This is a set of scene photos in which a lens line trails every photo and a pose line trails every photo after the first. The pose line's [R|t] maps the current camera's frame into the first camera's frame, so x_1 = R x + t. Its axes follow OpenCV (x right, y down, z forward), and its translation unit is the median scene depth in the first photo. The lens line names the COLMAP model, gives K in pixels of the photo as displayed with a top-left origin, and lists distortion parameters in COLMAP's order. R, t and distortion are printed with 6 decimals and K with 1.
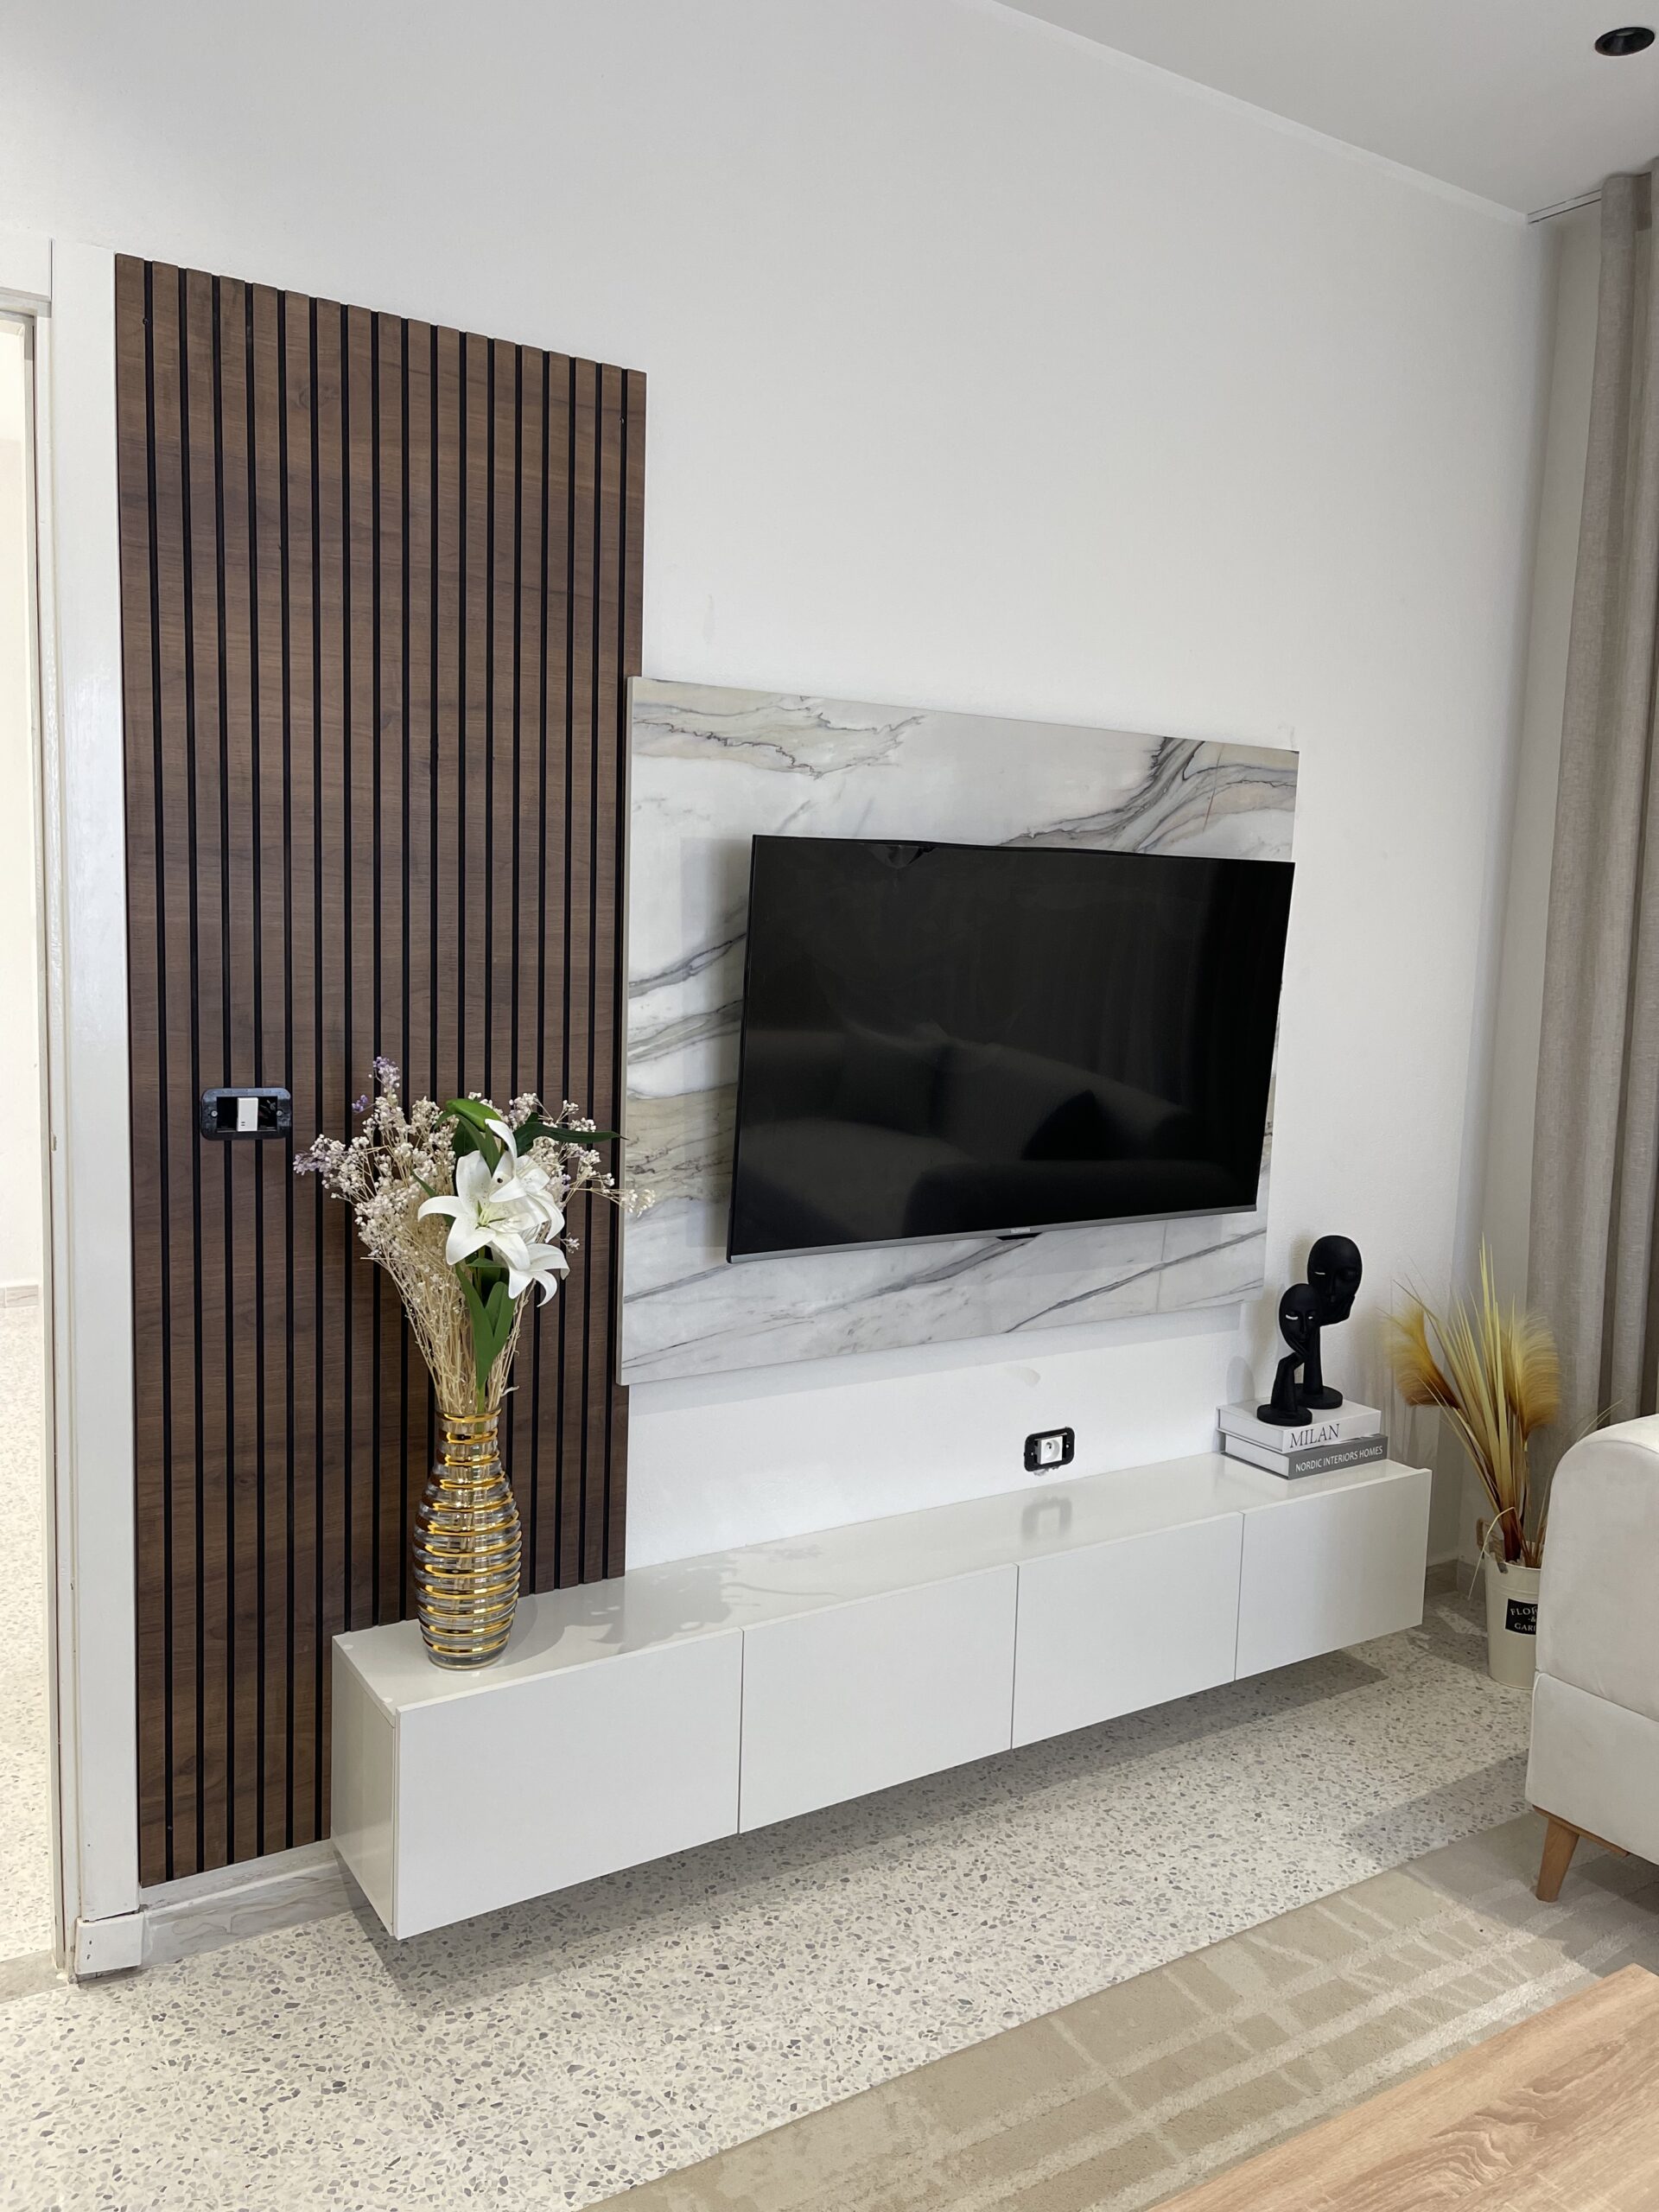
lens RADIAL K [[1676.8, 0, 866.8], [0, 1676.8, 1105.2], [0, 0, 1]] dist [0.079110, -0.126866]
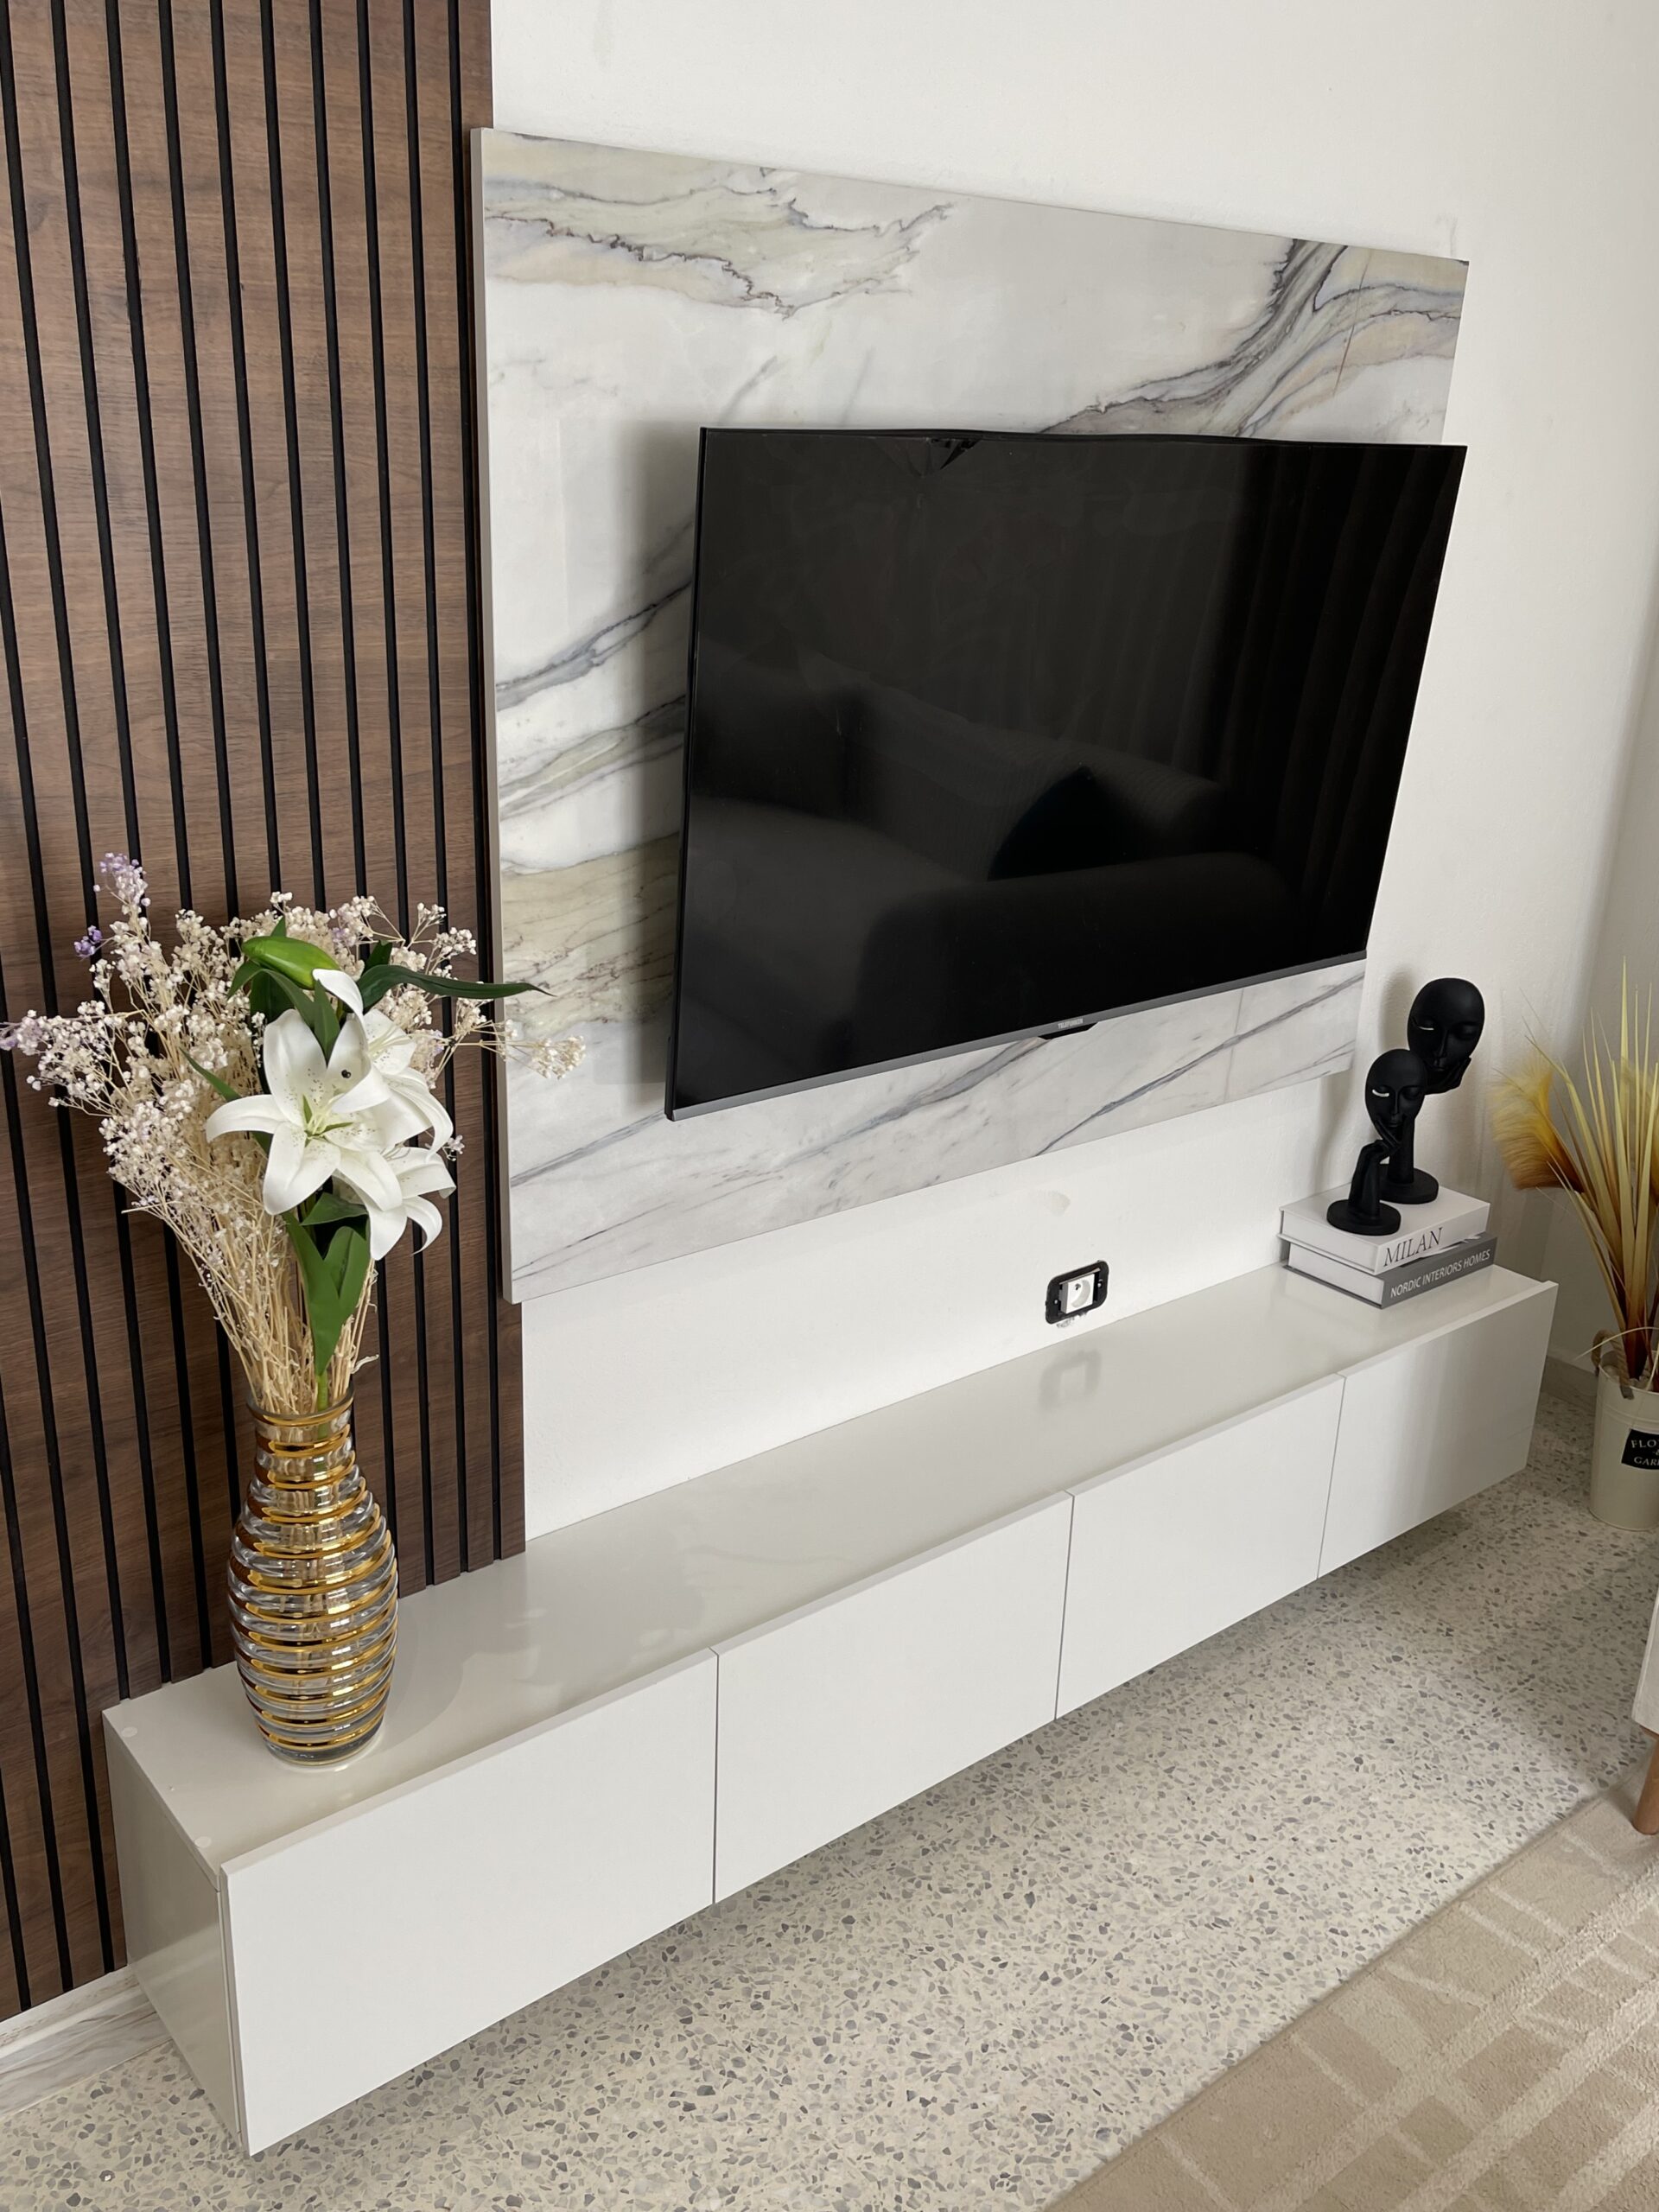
lens RADIAL K [[1875.2, 0, 829.5], [0, 1875.2, 1106.0], [0, 0, 1]] dist [0.068798, -0.101489]
pose [[0.995123, -0.030366, 0.093849, -0.087848], [0.007314, 0.971532, 0.236797, -0.082759], [-0.098368, -0.234956, 0.967016, 0.287657]]
